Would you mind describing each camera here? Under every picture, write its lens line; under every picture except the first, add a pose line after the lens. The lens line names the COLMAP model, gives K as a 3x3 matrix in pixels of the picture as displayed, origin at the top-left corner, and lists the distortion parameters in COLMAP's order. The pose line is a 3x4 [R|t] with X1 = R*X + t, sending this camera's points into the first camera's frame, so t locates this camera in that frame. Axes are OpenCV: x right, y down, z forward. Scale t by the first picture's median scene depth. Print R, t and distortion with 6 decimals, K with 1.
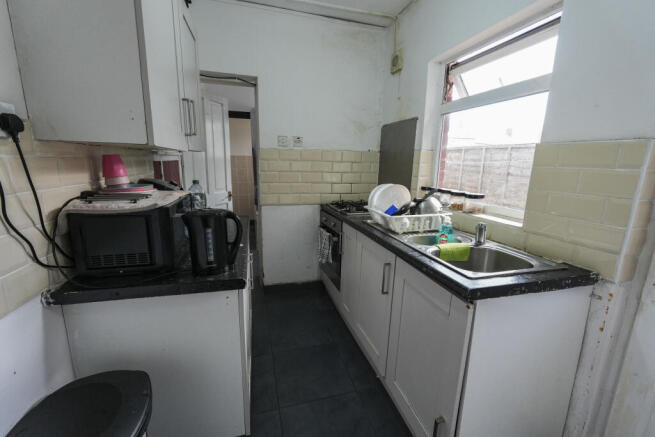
lens RADIAL K [[275.6, 0, 329.8], [0, 275.6, 217.8], [0, 0, 1]] dist [0.000607, 0.000344]
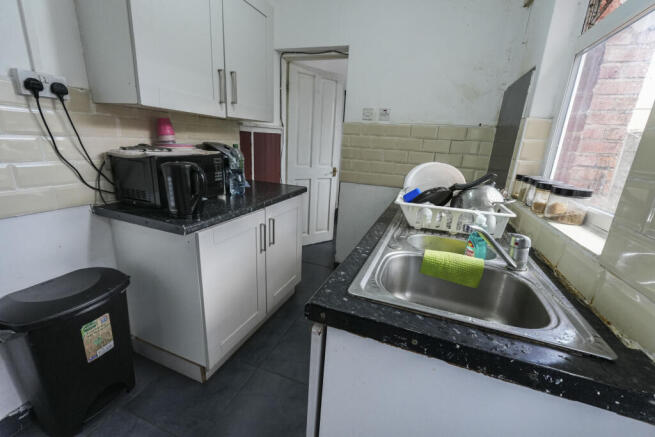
lens RADIAL K [[275.6, 0, 329.8], [0, 275.6, 217.8], [0, 0, 1]] dist [0.000607, 0.000344]
pose [[0.803012, 0.179172, -0.568392, 0.458278], [-0.154760, 0.983711, 0.091449, -0.002117], [0.575518, 0.014529, 0.817660, 0.256675]]
